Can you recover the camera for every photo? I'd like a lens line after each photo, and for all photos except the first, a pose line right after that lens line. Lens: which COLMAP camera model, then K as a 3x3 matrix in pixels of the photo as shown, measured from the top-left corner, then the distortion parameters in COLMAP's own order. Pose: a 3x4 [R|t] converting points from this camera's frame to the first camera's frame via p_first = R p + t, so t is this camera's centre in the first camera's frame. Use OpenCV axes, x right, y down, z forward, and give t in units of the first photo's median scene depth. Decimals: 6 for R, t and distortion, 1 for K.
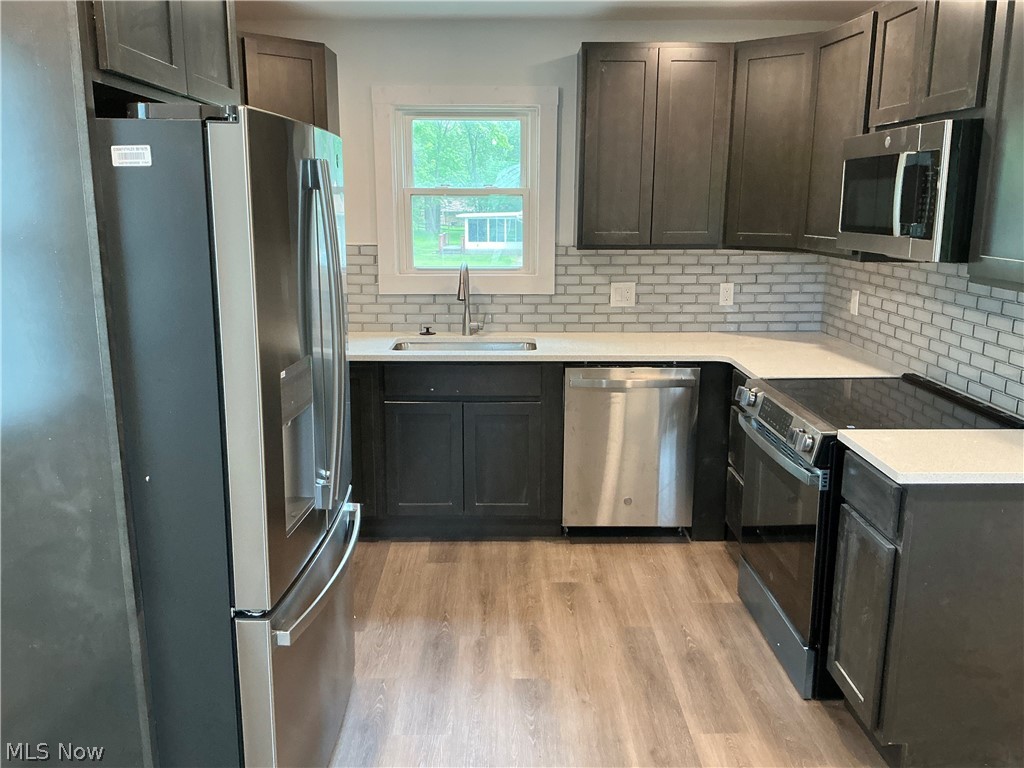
lens RADIAL K [[852.1, 0, 508.9], [0, 852.1, 383.2], [0, 0, 1]] dist [0.083688, -0.162445]
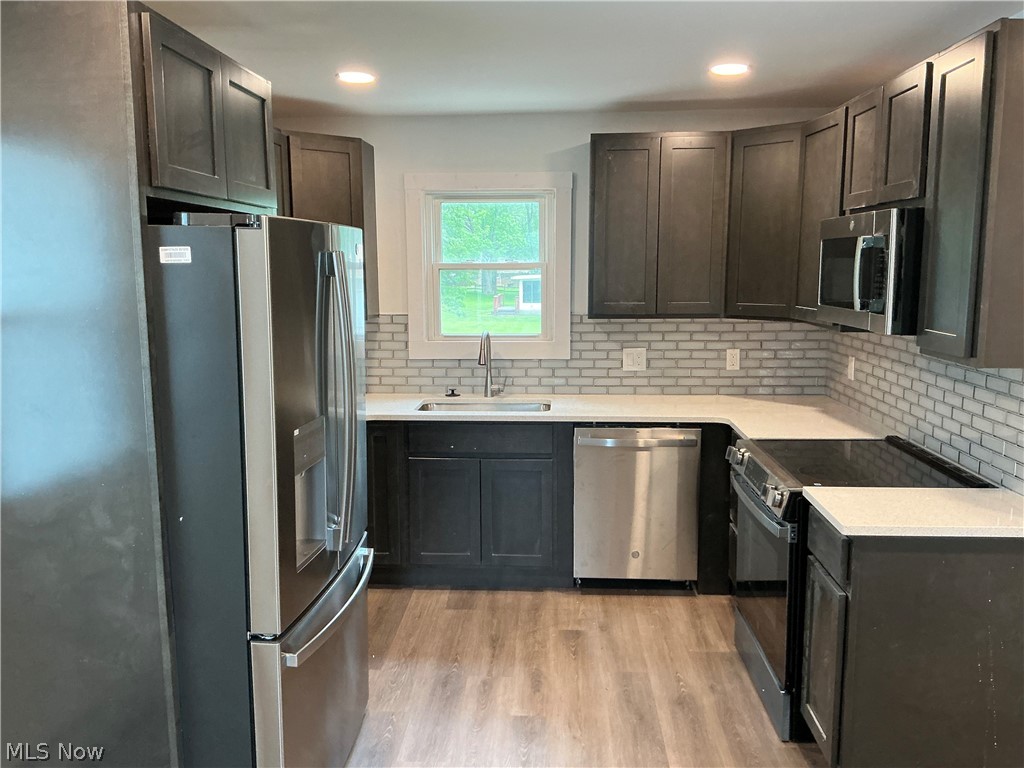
lens RADIAL K [[852.1, 0, 508.0], [0, 852.1, 383.8], [0, 0, 1]] dist [0.083688, -0.162445]
pose [[0.997683, 0.003198, -0.067957, 0.061863], [-0.007842, 0.997643, -0.068173, 0.000744], [0.067579, 0.068548, 0.995356, -0.093537]]
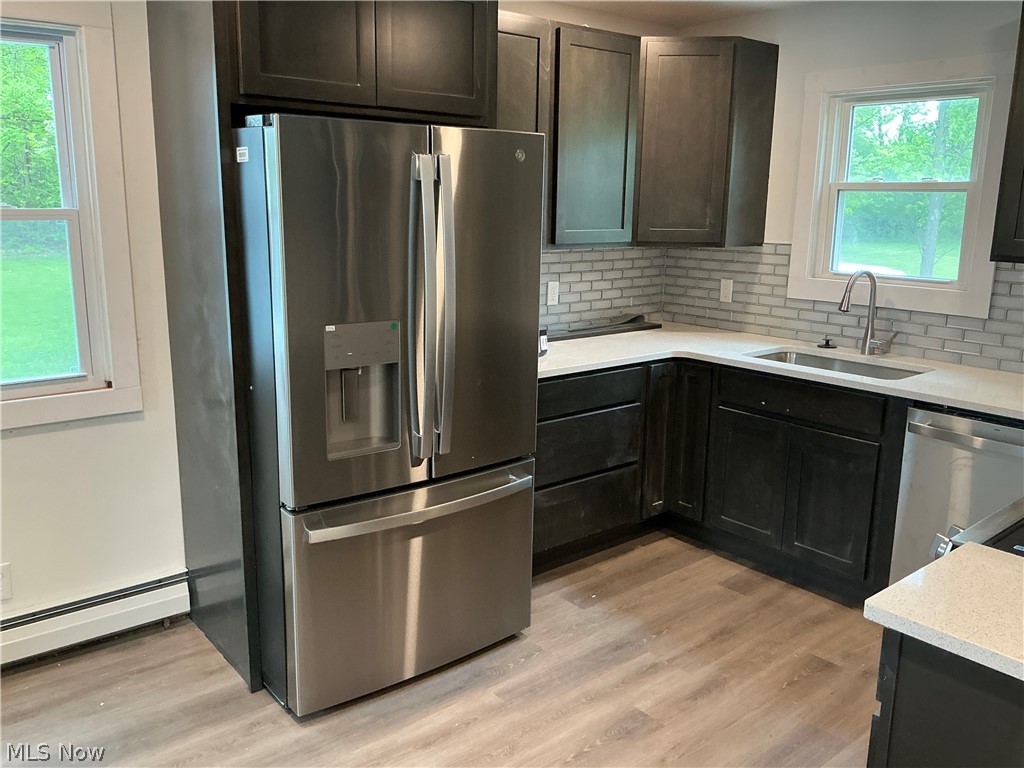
lens RADIAL K [[852.1, 0, 506.1], [0, 852.1, 383.3], [0, 0, 1]] dist [0.083688, -0.162445]
pose [[0.632520, 0.171440, -0.755332, 0.481130], [-0.173945, 0.981728, 0.077162, -0.040693], [0.754759, 0.082579, 0.650783, 0.222615]]
